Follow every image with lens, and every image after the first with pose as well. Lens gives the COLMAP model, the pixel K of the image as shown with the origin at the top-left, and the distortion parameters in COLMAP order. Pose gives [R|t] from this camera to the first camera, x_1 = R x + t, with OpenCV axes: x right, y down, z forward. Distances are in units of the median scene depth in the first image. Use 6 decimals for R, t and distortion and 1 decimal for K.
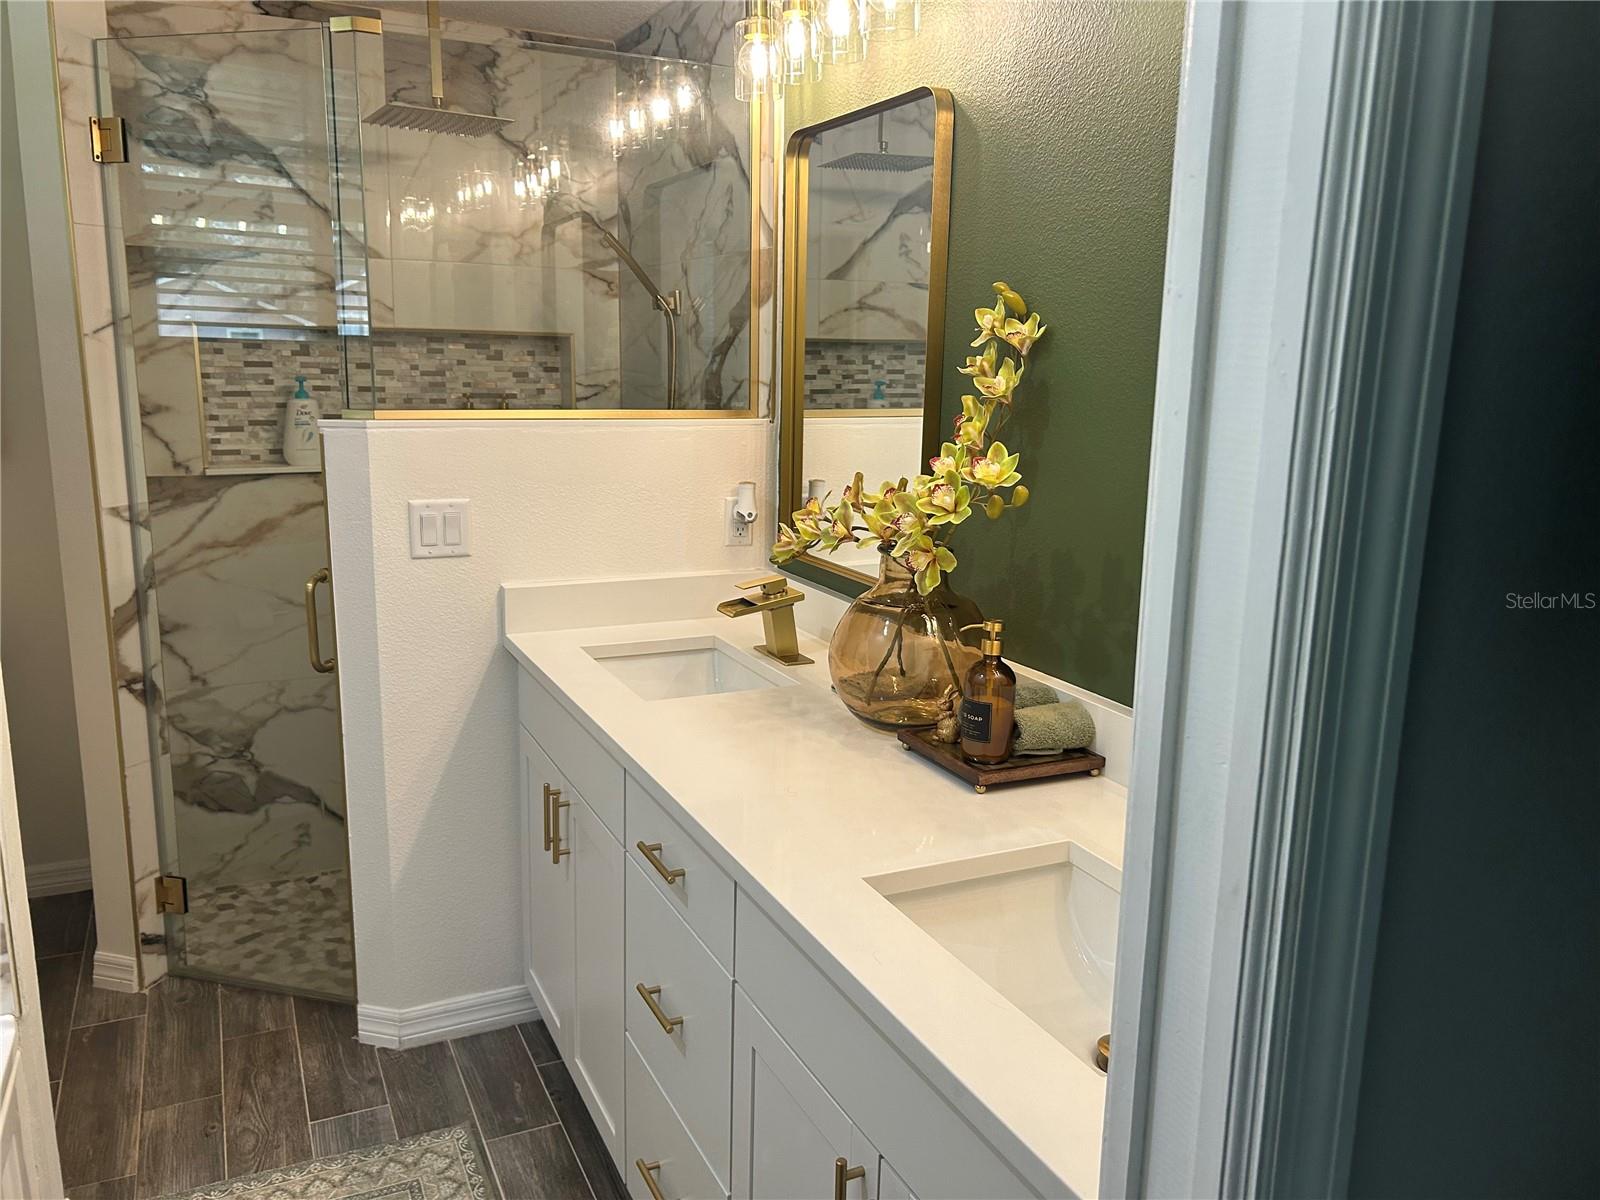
lens RADIAL K [[1204.5, 0, 785.9], [0, 1204.5, 605.3], [0, 0, 1]] dist [0.047948, -0.060225]
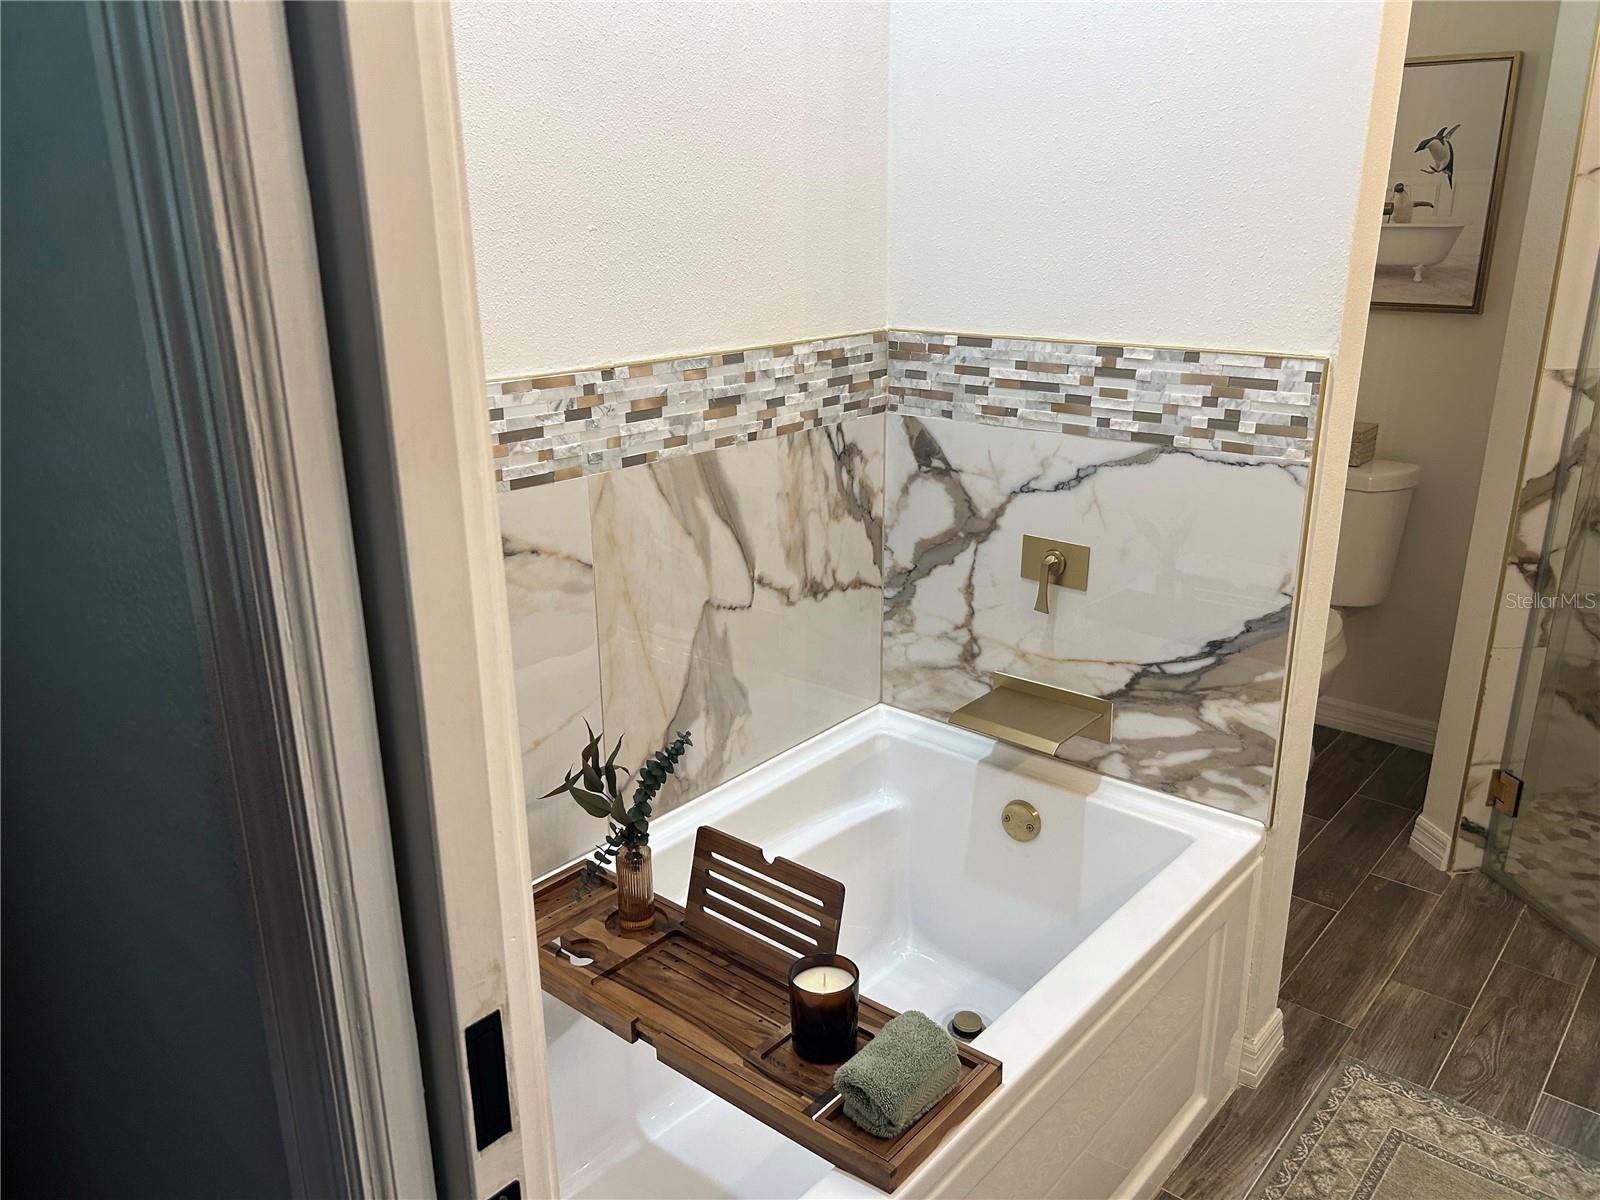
lens RADIAL K [[1204.5, 0, 801.6], [0, 1204.5, 597.0], [0, 0, 1]] dist [0.047948, -0.060225]
pose [[0.405165, 0.258150, -0.877041, 0.059693], [-0.175854, 0.963399, 0.202330, -0.001031], [0.897172, 0.072254, 0.435732, 0.101200]]
